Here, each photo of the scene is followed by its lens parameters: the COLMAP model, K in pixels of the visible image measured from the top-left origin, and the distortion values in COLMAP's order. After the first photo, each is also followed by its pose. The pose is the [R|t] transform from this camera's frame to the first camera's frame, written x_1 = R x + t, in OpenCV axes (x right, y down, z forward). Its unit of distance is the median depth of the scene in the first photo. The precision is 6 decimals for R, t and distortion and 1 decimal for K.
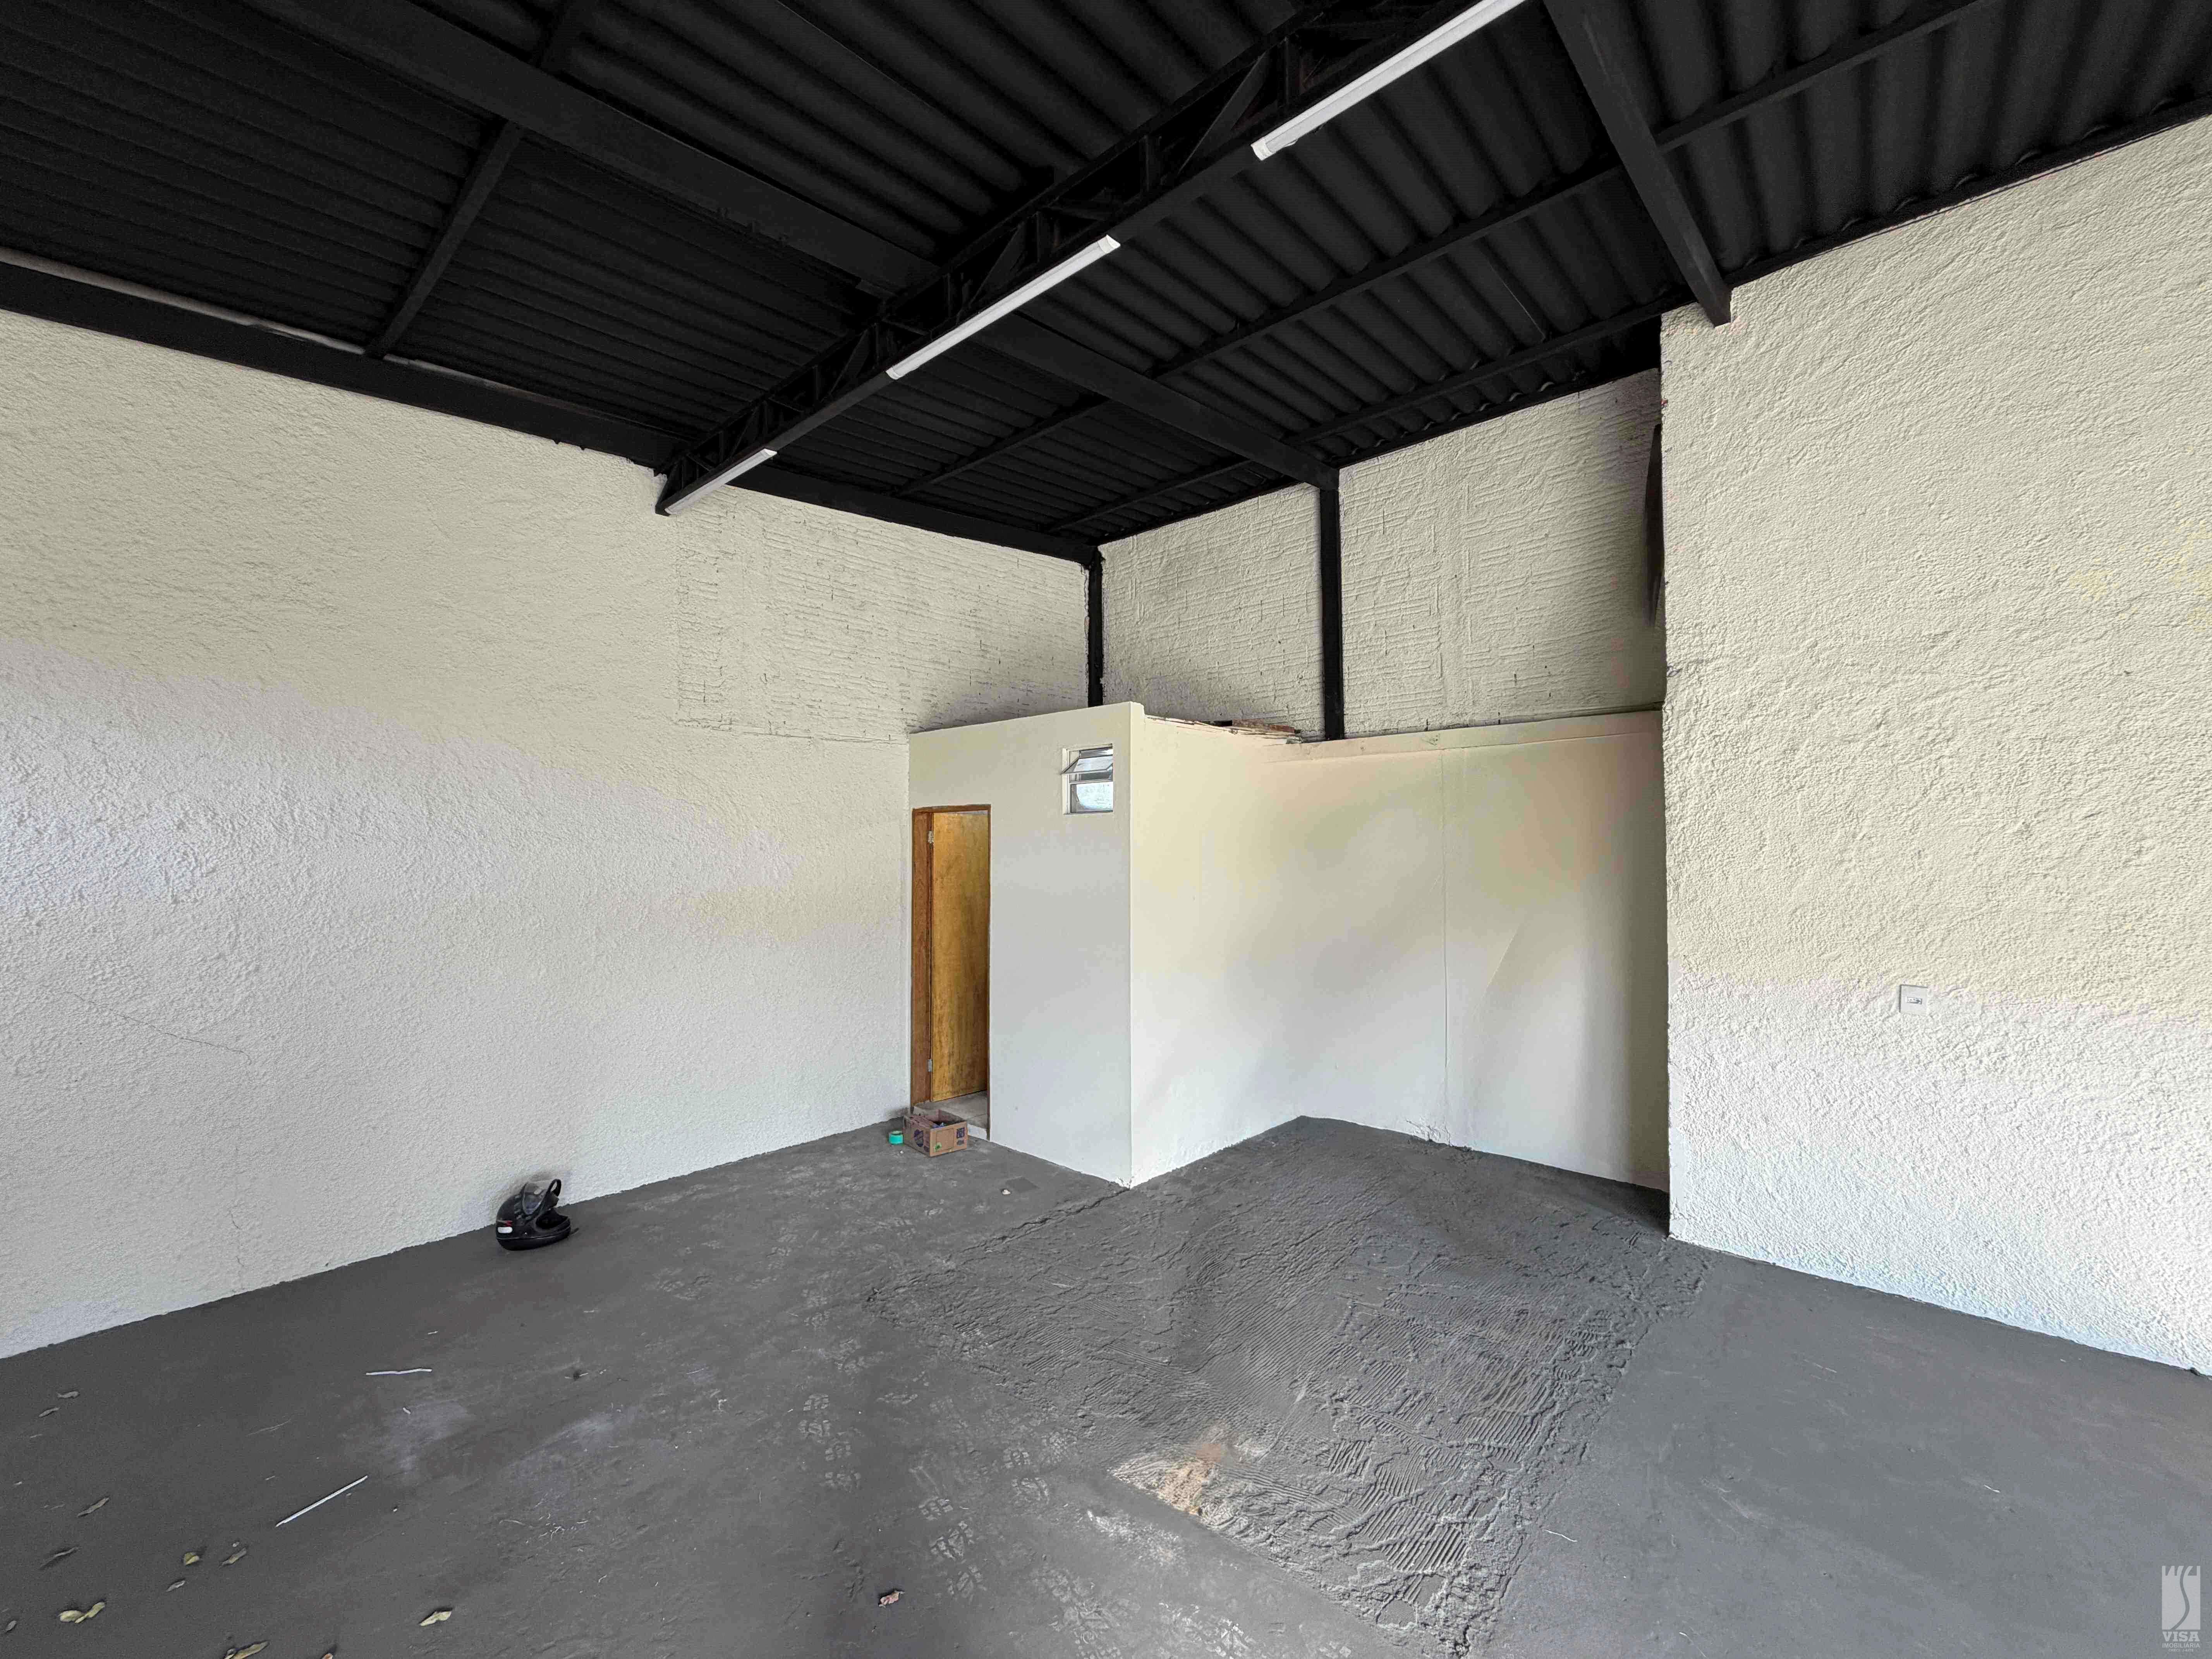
lens RADIAL K [[877.5, 0, 1106.0], [0, 877.5, 829.5], [0, 0, 1]] dist [-0.000784, 0.000064]
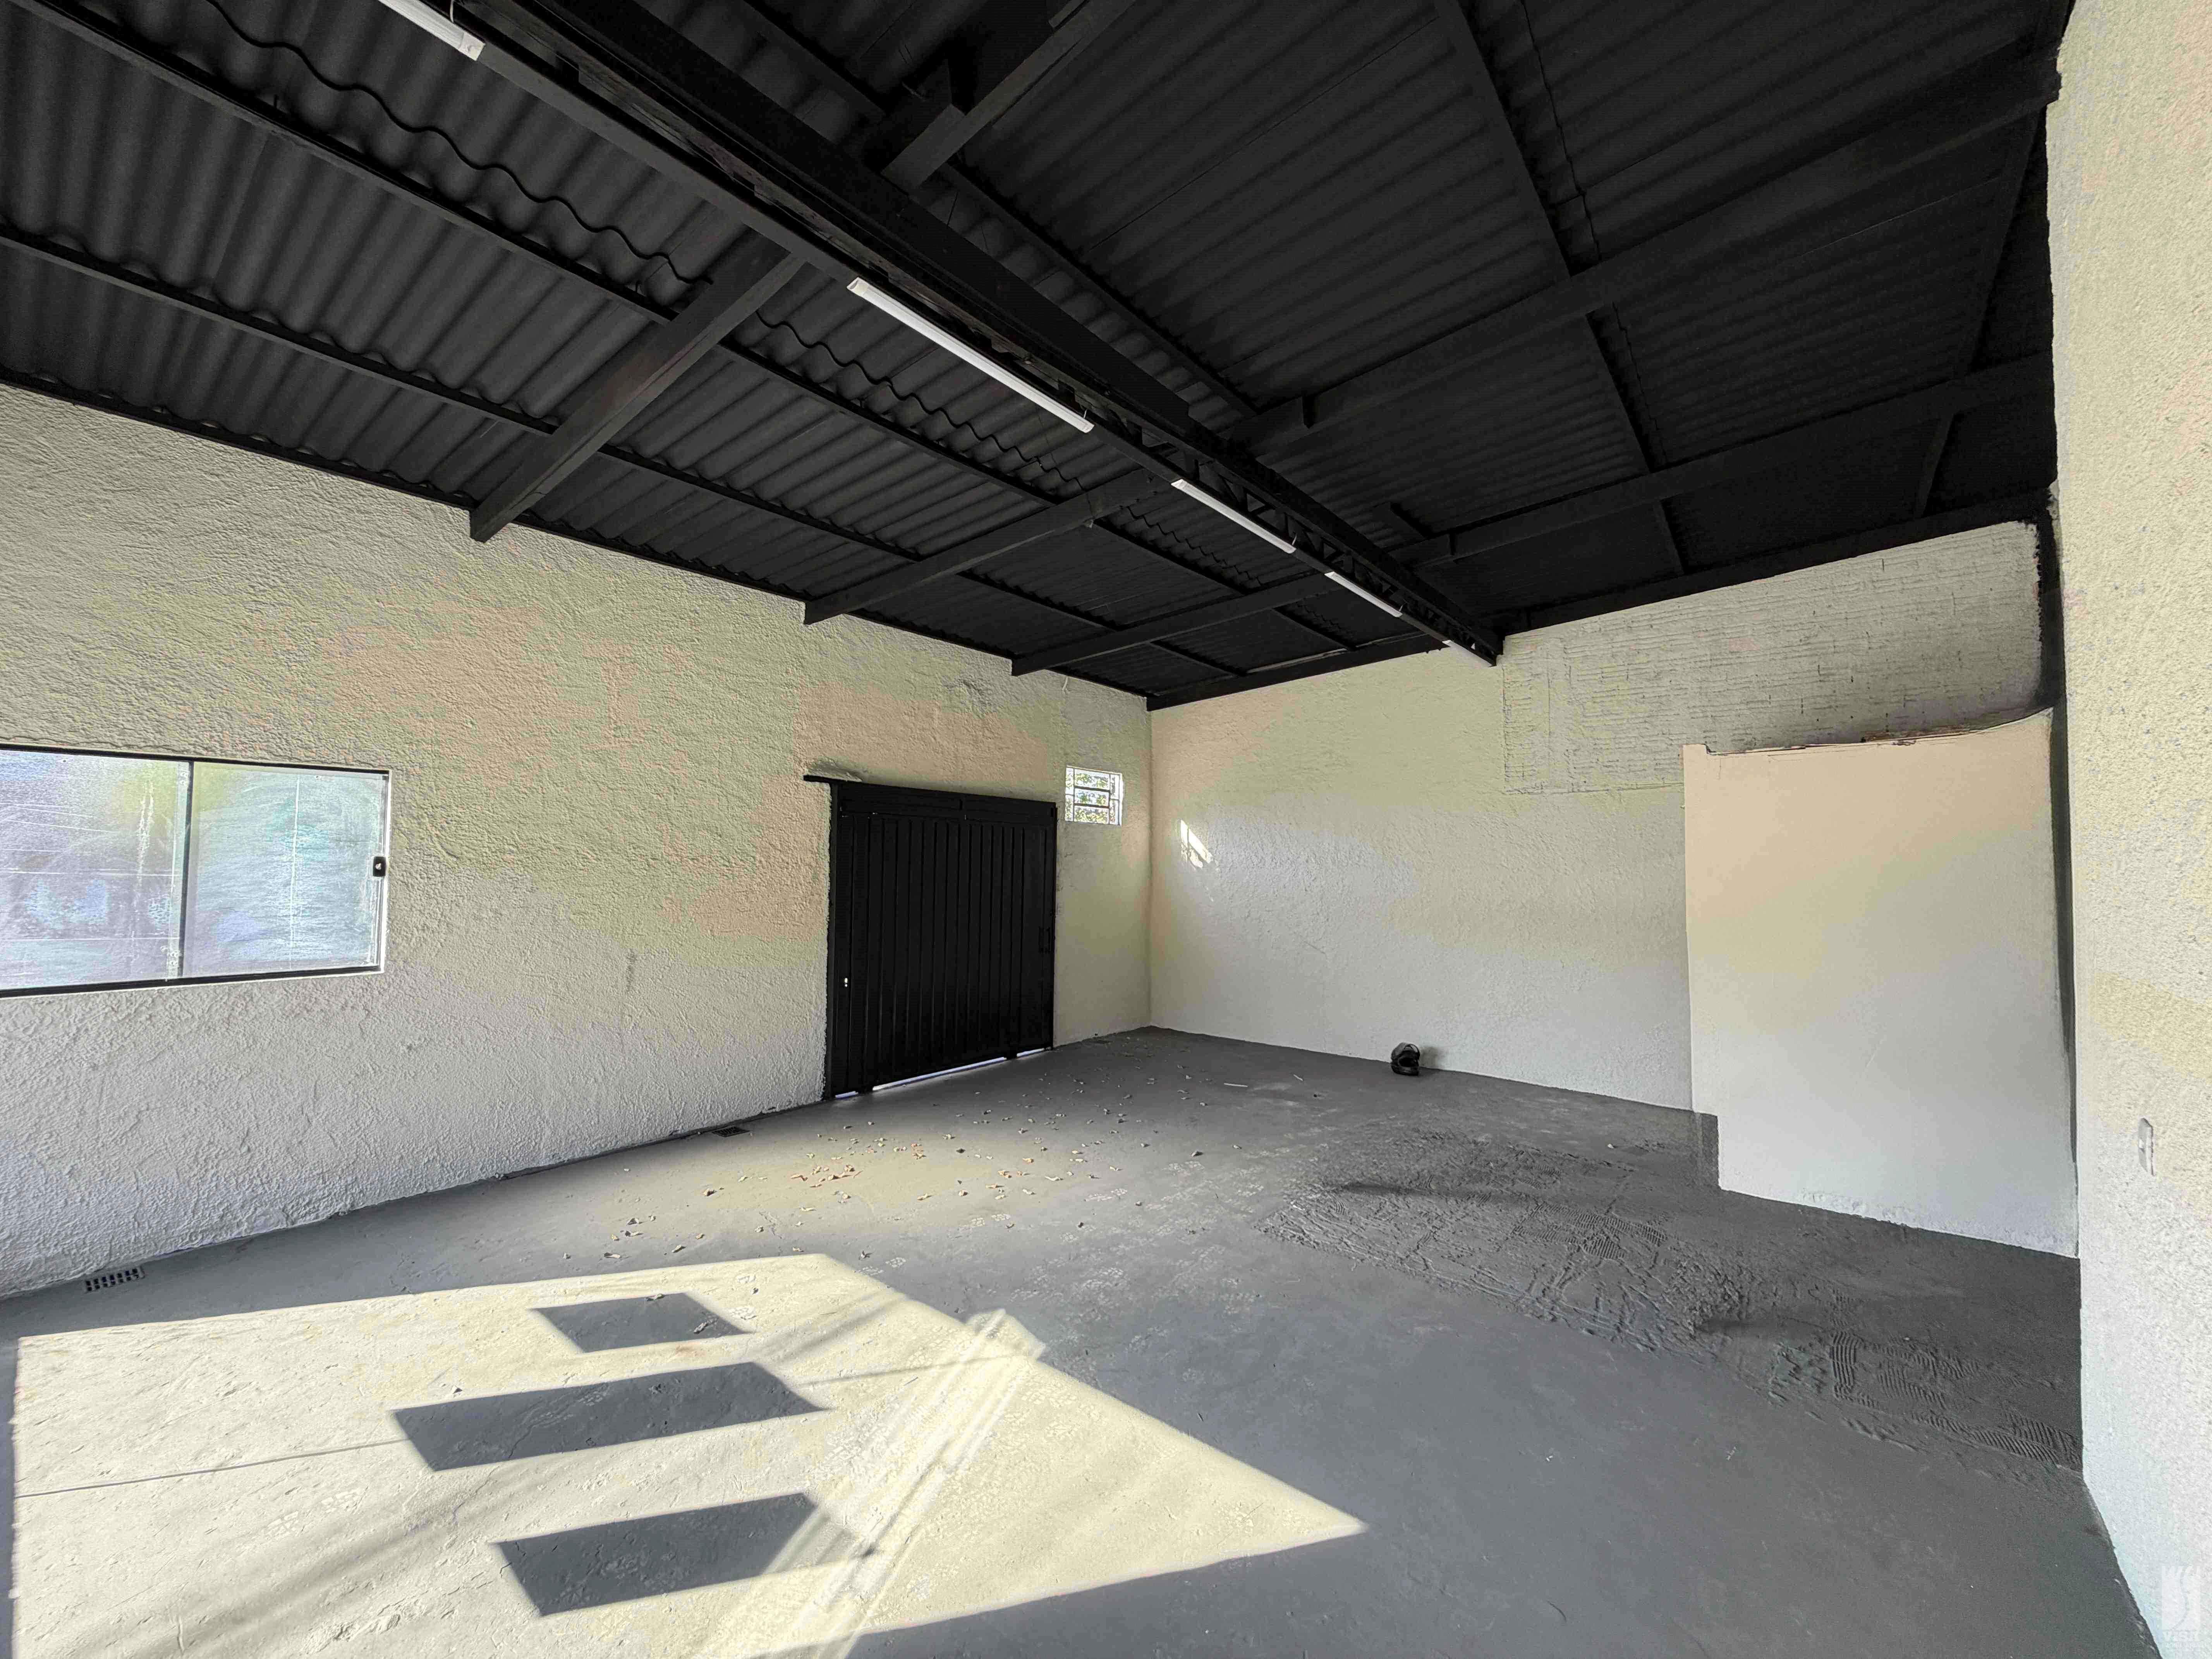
lens RADIAL K [[877.5, 0, 1106.0], [0, 877.5, 829.5], [0, 0, 1]] dist [-0.000784, 0.000064]
pose [[0.054764, -0.038249, -0.997766, 0.957198], [0.010623, 0.999232, -0.037722, -0.003294], [0.998443, -0.008533, 0.055128, 0.174406]]
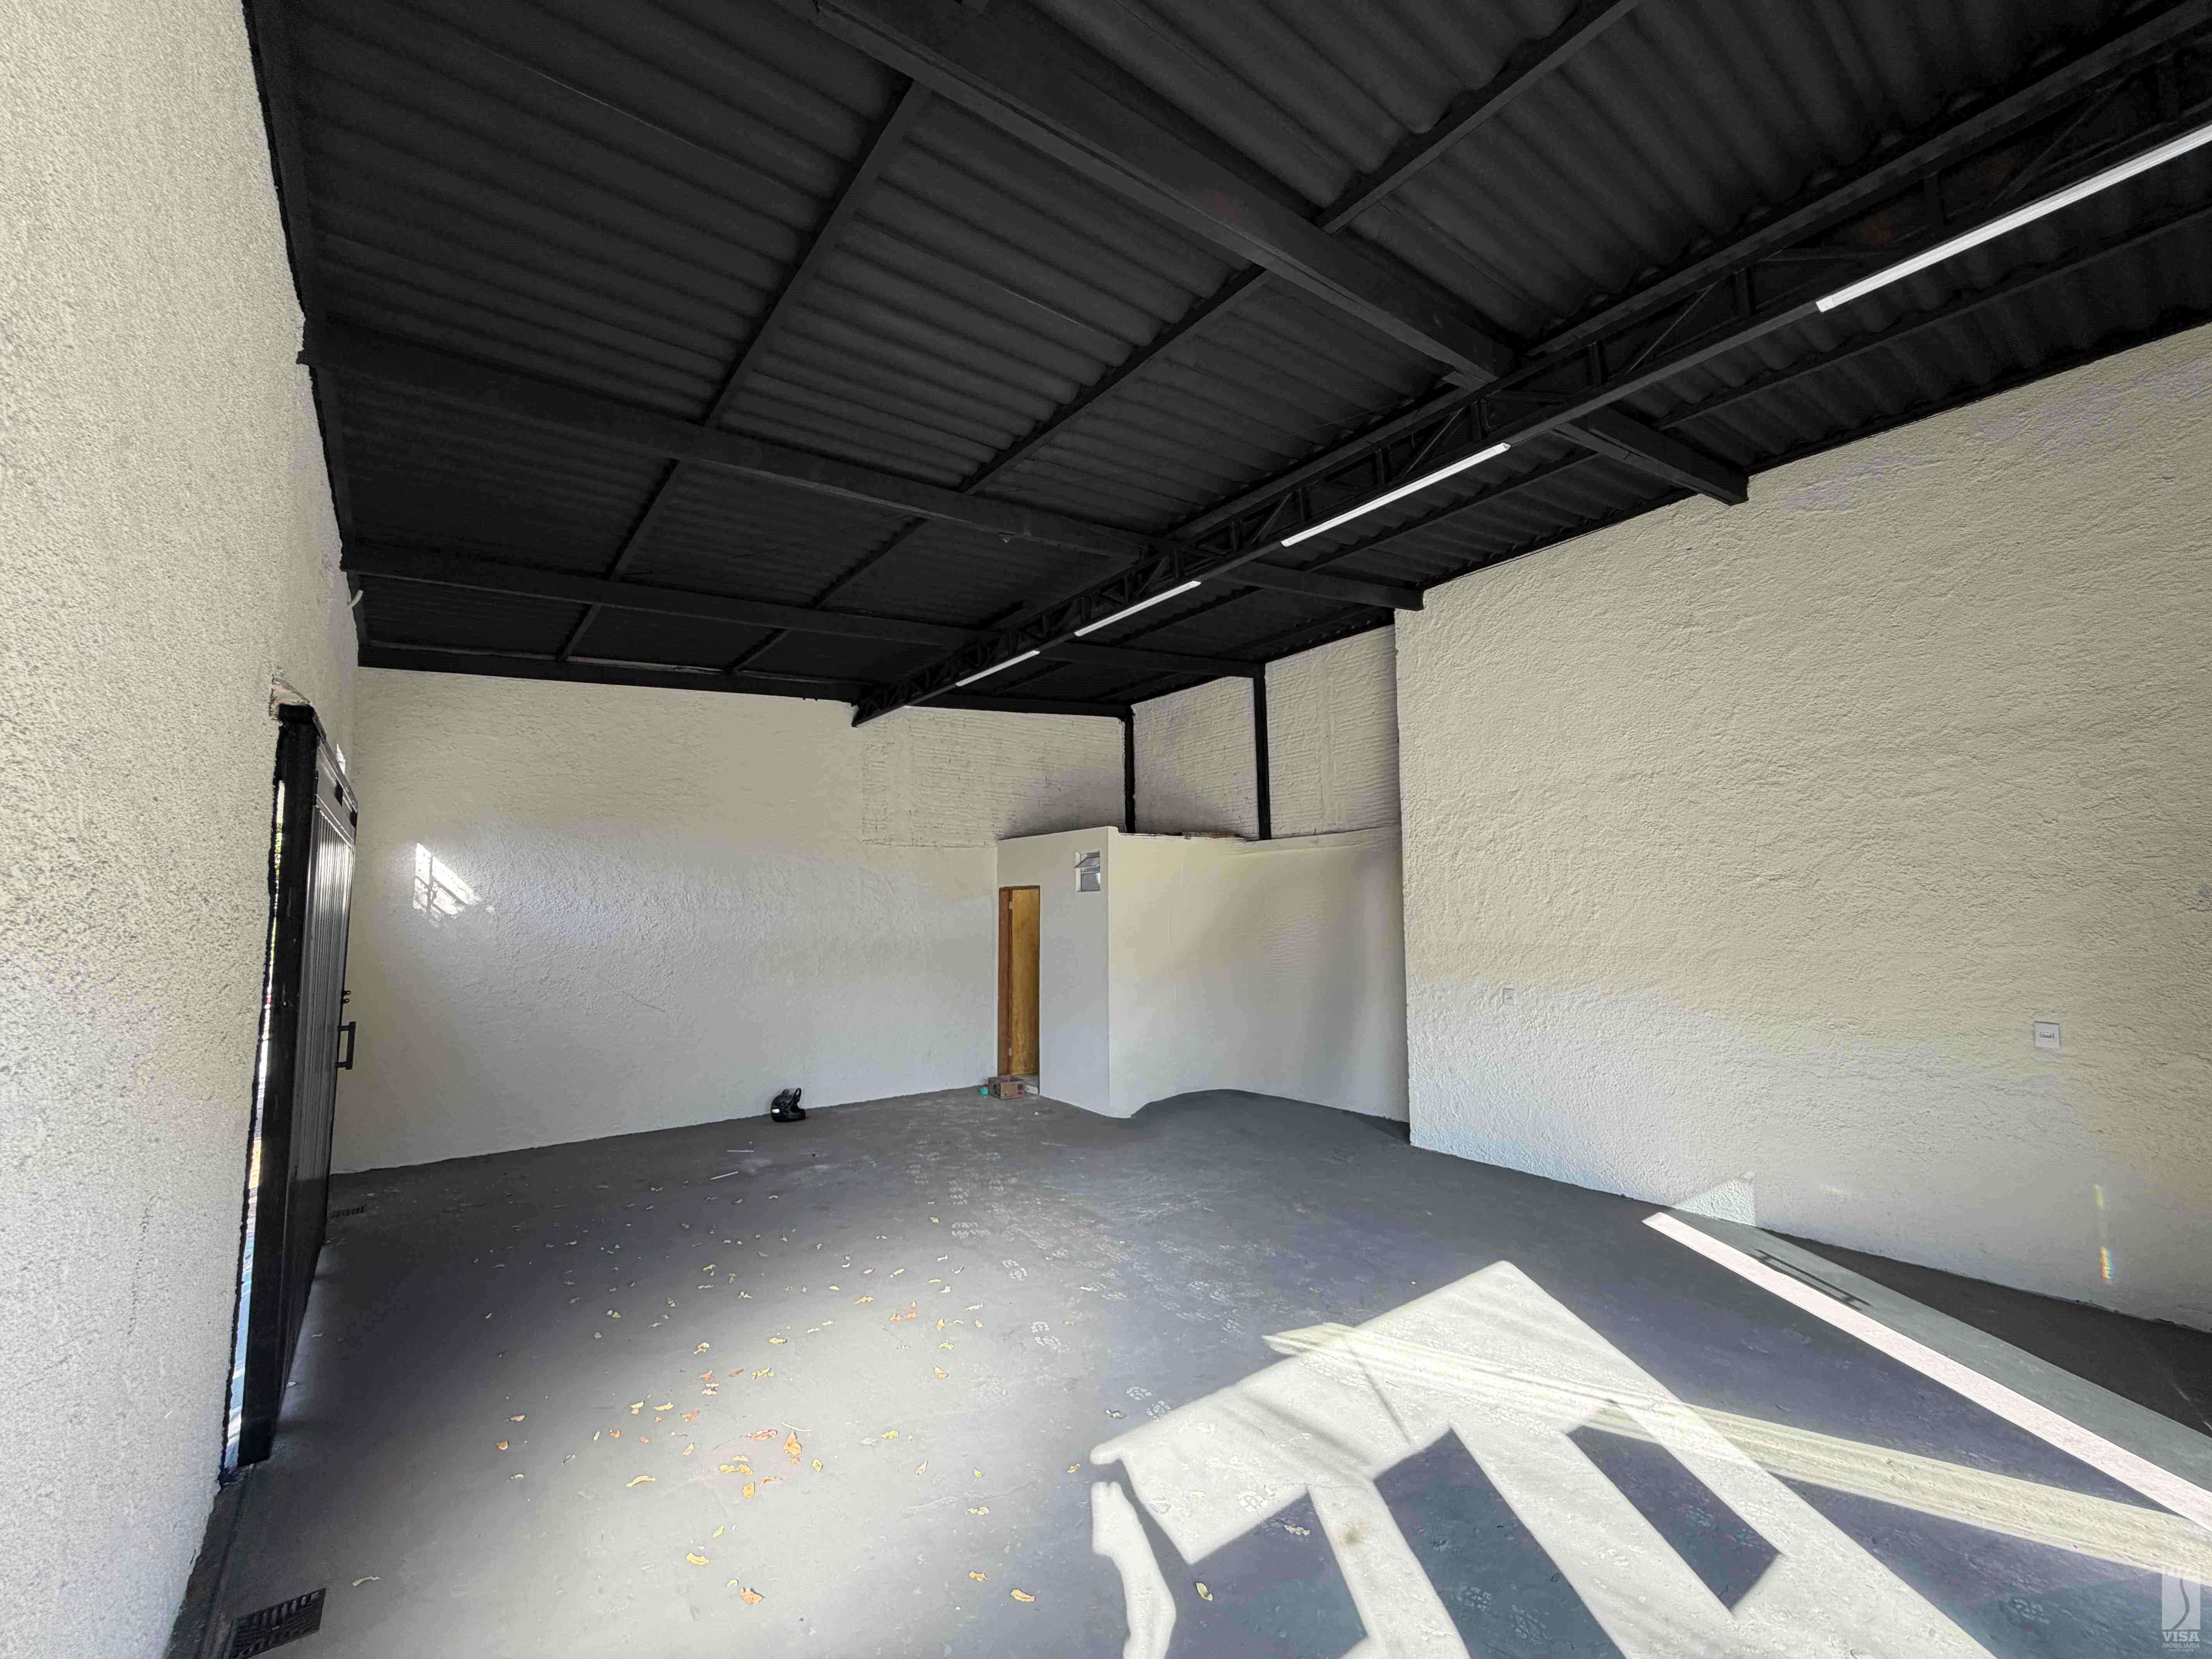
lens RADIAL K [[874.4, 0, 1106.0], [0, 874.4, 829.5], [0, 0, 1]] dist [-0.001717, -0.000134]
pose [[0.982564, -0.020986, -0.184738, 0.294667], [0.007648, 0.997330, -0.072619, -0.013515], [0.185769, 0.069940, 0.980101, -0.585665]]
